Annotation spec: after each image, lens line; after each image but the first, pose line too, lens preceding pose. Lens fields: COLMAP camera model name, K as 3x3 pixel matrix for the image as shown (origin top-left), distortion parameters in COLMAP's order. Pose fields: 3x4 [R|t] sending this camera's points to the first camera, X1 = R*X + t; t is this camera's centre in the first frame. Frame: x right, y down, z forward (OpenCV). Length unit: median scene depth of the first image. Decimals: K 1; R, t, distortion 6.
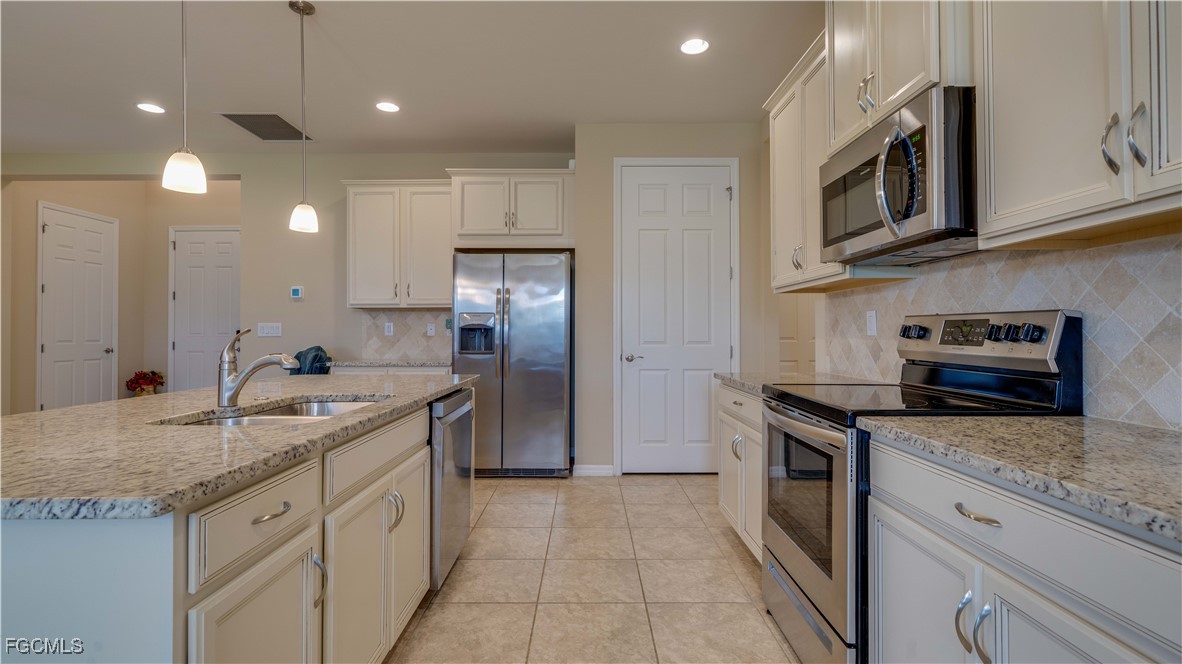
lens RADIAL K [[553.7, 0, 579.5], [0, 553.7, 323.5], [0, 0, 1]] dist [0.004353, -0.000725]
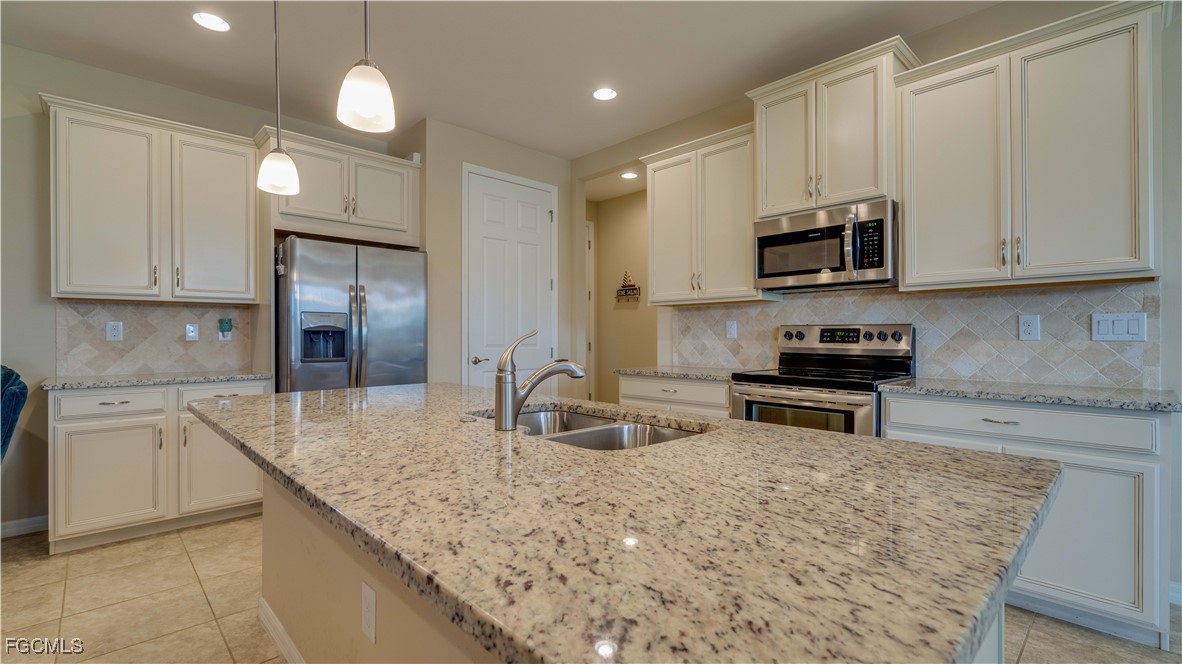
lens RADIAL K [[529.6, 0, 581.9], [0, 529.6, 329.1], [0, 0, 1]] dist [0.004249, 0.000710]
pose [[0.723335, 0.009226, 0.690436, -0.455077], [-0.010676, 0.999941, -0.002177, 0.003323], [-0.690415, -0.005796, 0.723390, 0.158729]]
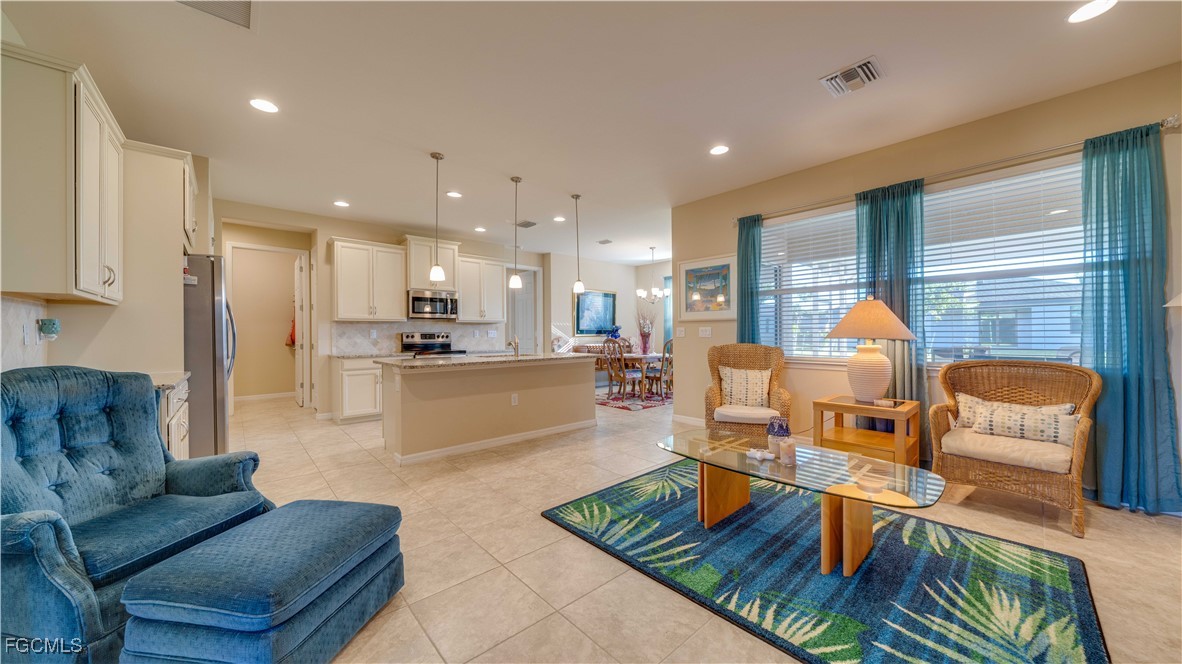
lens RADIAL K [[403.9, 0, 587.4], [0, 403.9, 335.7], [0, 0, 1]] dist [-0.007656, 0.000421]
pose [[-0.668278, 0.005662, 0.743890, -1.187319], [-0.002839, 0.999944, -0.010161, 0.017497], [-0.743906, -0.008902, -0.668225, 0.996857]]
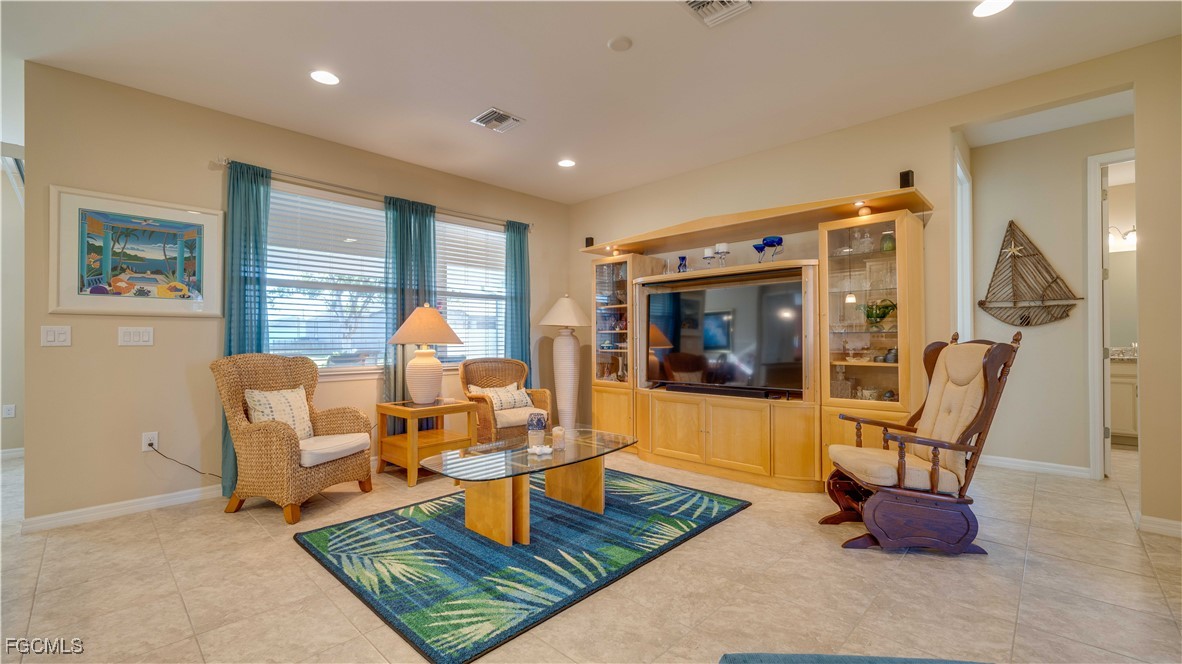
lens RADIAL K [[483.3, 0, 590.9], [0, 483.3, 333.9], [0, 0, 1]] dist [-0.001836, -0.000594]
pose [[-0.687234, 0.000160, -0.726436, -0.497211], [0.018084, 0.999694, -0.016888, 0.017151], [0.726211, -0.024743, -0.687027, 0.996324]]
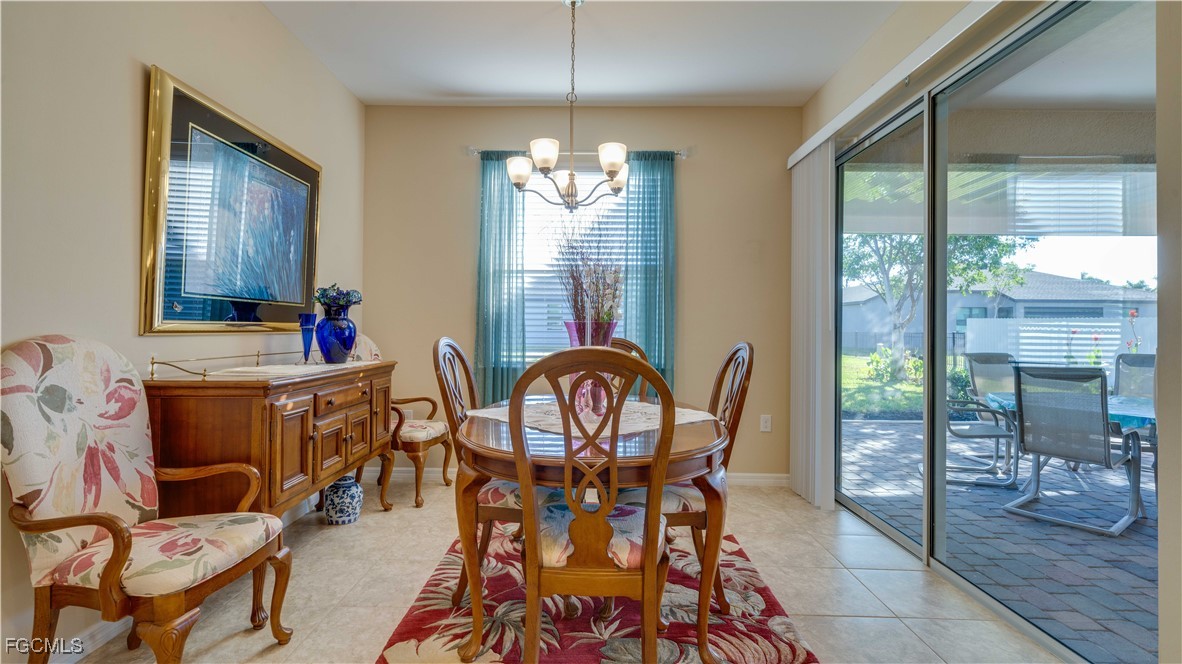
lens RADIAL K [[553.7, 0, 582.7], [0, 553.7, 329.8], [0, 0, 1]] dist [0.004353, -0.000725]
pose [[-0.999971, -0.005887, 0.004734, -0.073756], [-0.005942, 0.999915, -0.011638, 0.003805], [-0.004665, -0.011666, -0.999921, 0.226411]]
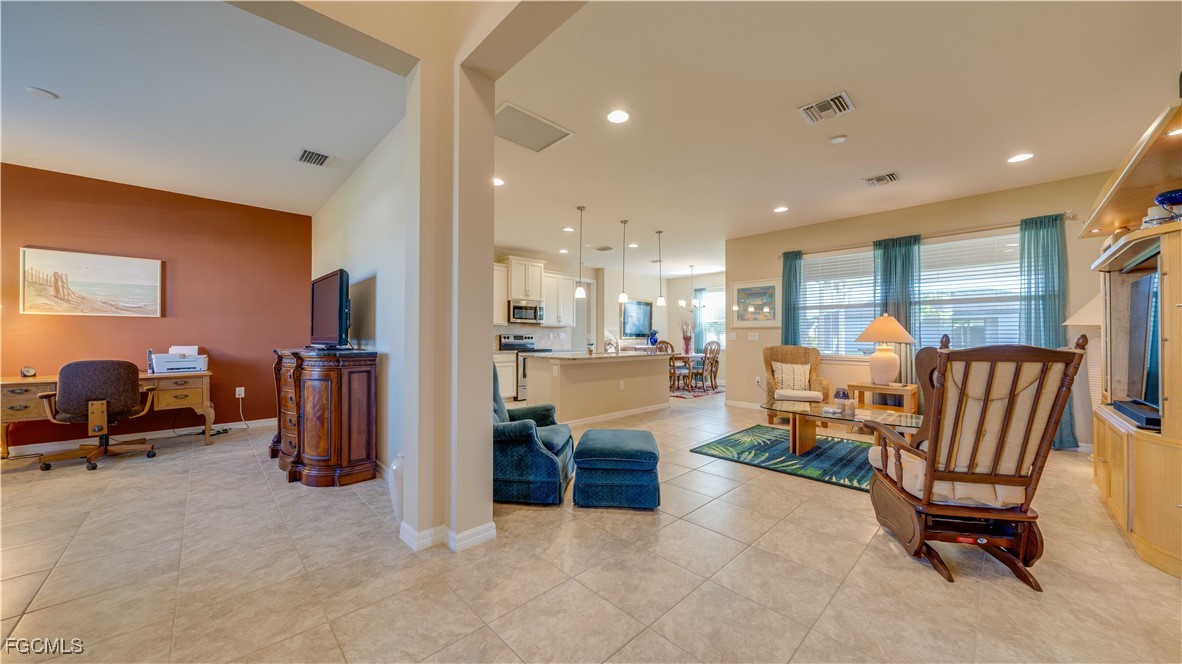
lens RADIAL K [[403.9, 0, 586.4], [0, 403.9, 335.4], [0, 0, 1]] dist [-0.007656, 0.000421]
pose [[-0.694956, 0.004985, 0.719035, -1.207583], [-0.011800, 0.999762, -0.018337, 0.025722], [-0.718956, -0.021228, -0.694732, 1.481350]]
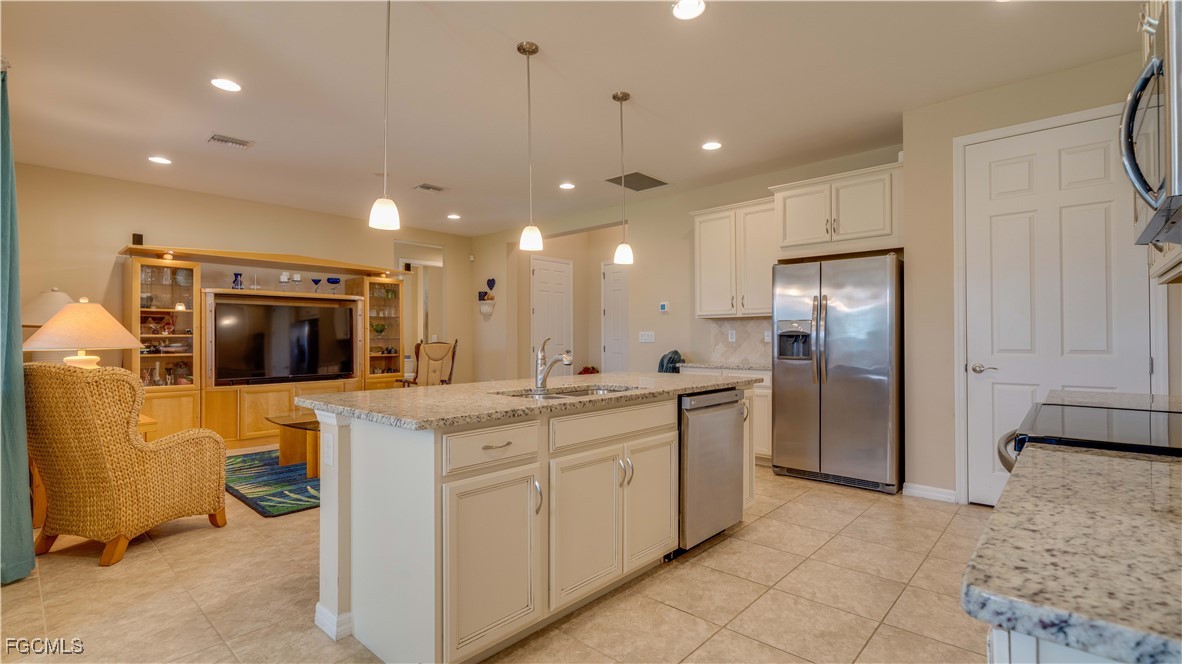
lens RADIAL K [[529.6, 0, 589.3], [0, 529.6, 331.6], [0, 0, 1]] dist [0.004249, 0.000710]
pose [[0.747058, -0.010672, -0.664673, 0.191730], [0.012856, 0.999916, -0.001606, -0.001204], [0.664634, -0.007345, 0.747133, -0.007481]]
